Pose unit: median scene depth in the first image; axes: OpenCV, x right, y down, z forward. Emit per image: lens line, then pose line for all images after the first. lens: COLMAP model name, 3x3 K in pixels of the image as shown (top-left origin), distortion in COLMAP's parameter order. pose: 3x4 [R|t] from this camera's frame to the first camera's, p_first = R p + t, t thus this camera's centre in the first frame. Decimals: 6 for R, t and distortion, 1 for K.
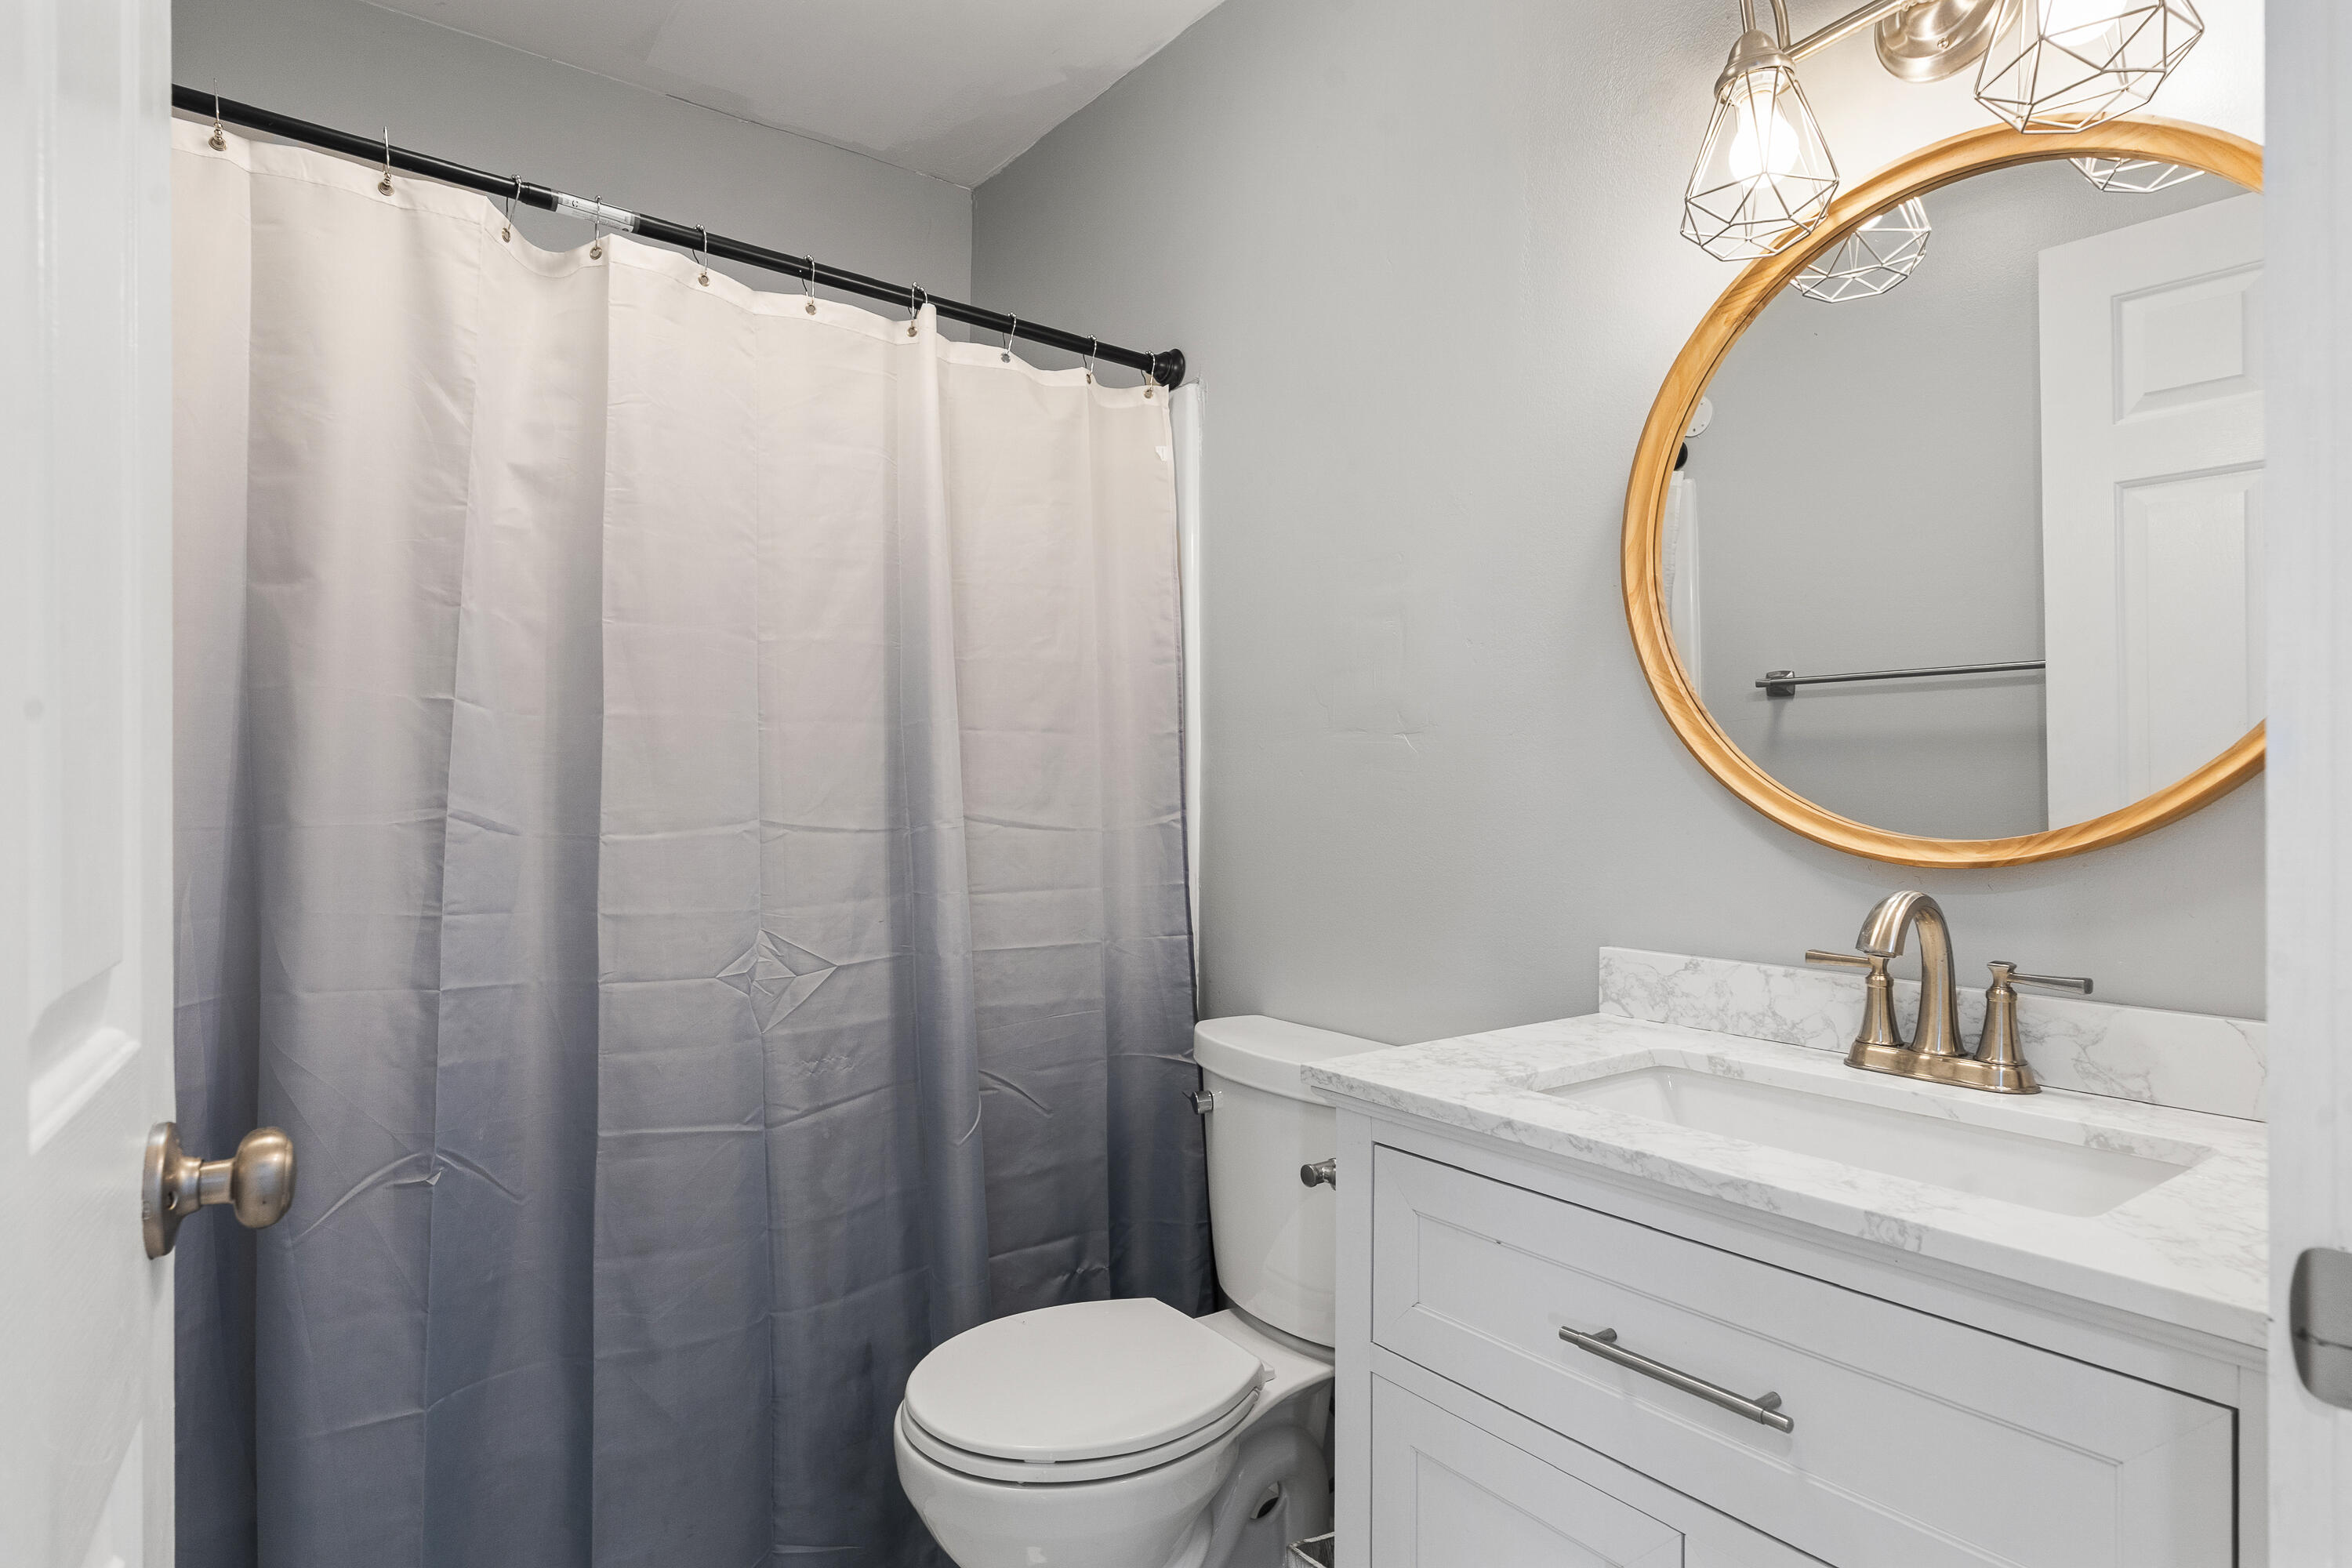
lens RADIAL K [[1252.7, 0, 1182.1], [0, 1252.7, 781.9], [0, 0, 1]] dist [-0.003560, -0.000434]
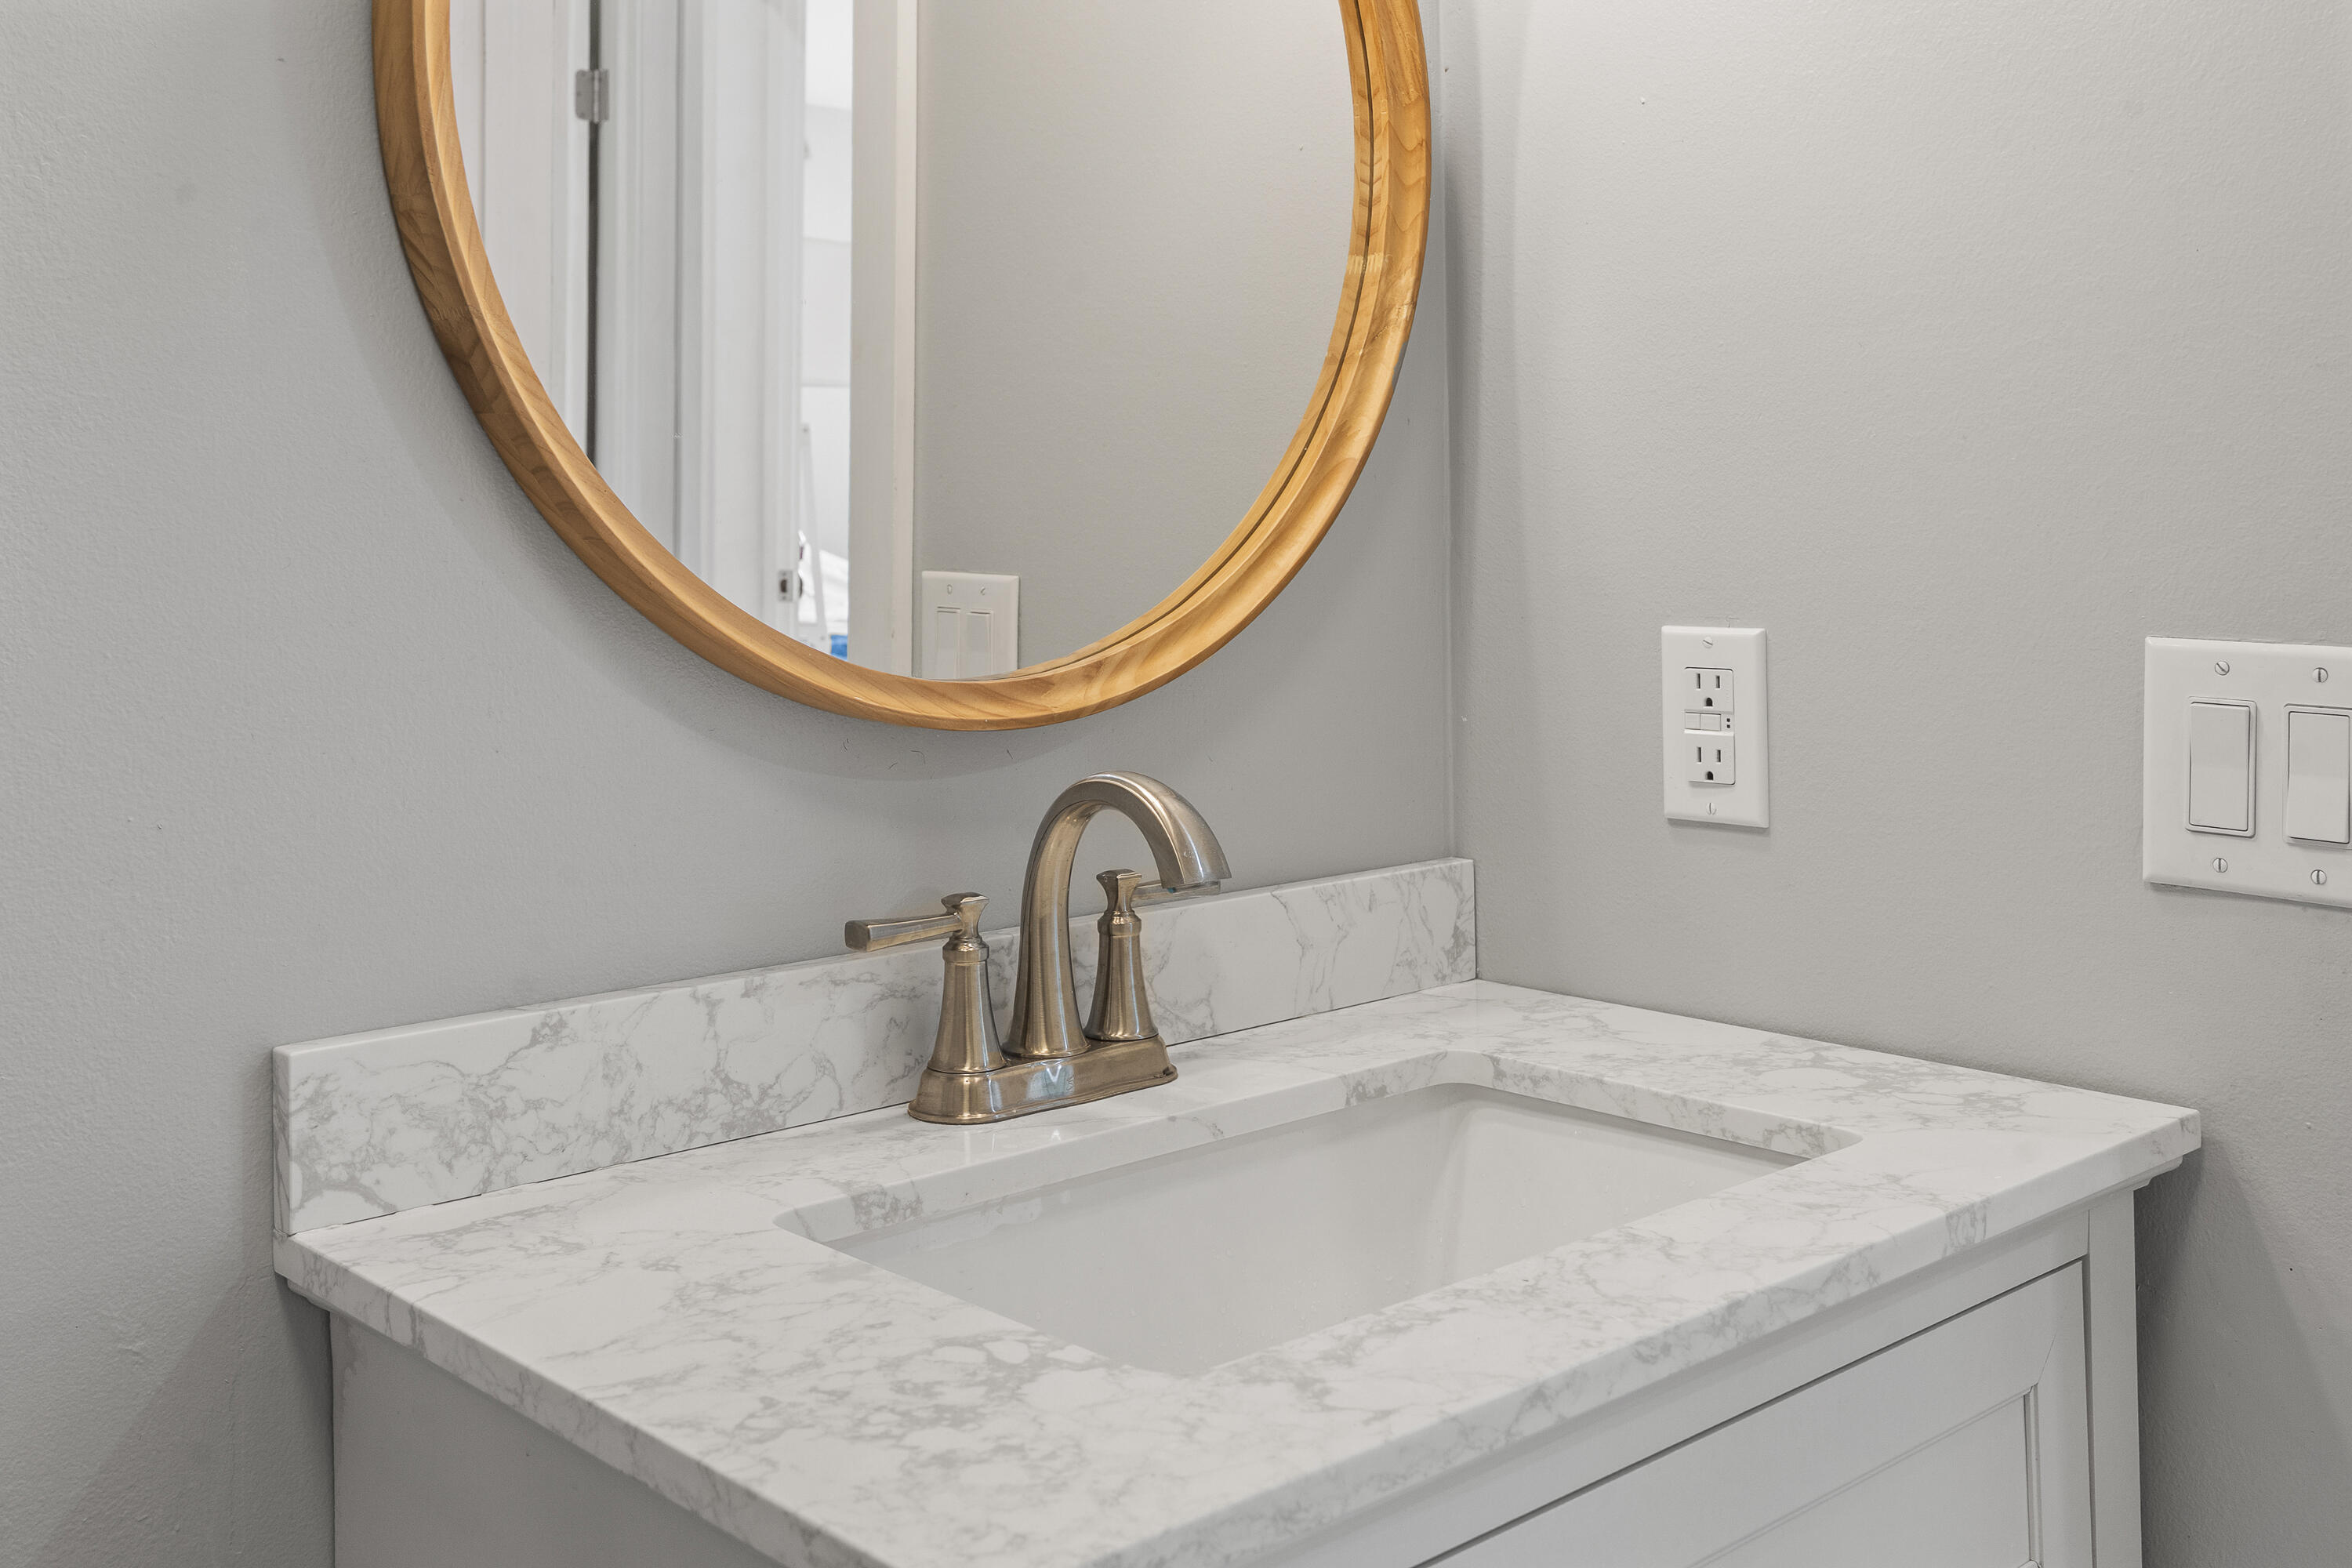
lens RADIAL K [[2304.8, 0, 1179.9], [0, 2304.8, 784.1], [0, 0, 1]] dist [0.005704, 0.000000]
pose [[-0.095577, -0.108818, 0.989456, -0.365038], [0.006249, 0.993922, 0.109912, -0.014961], [-0.995402, 0.016688, -0.094316, 0.908749]]
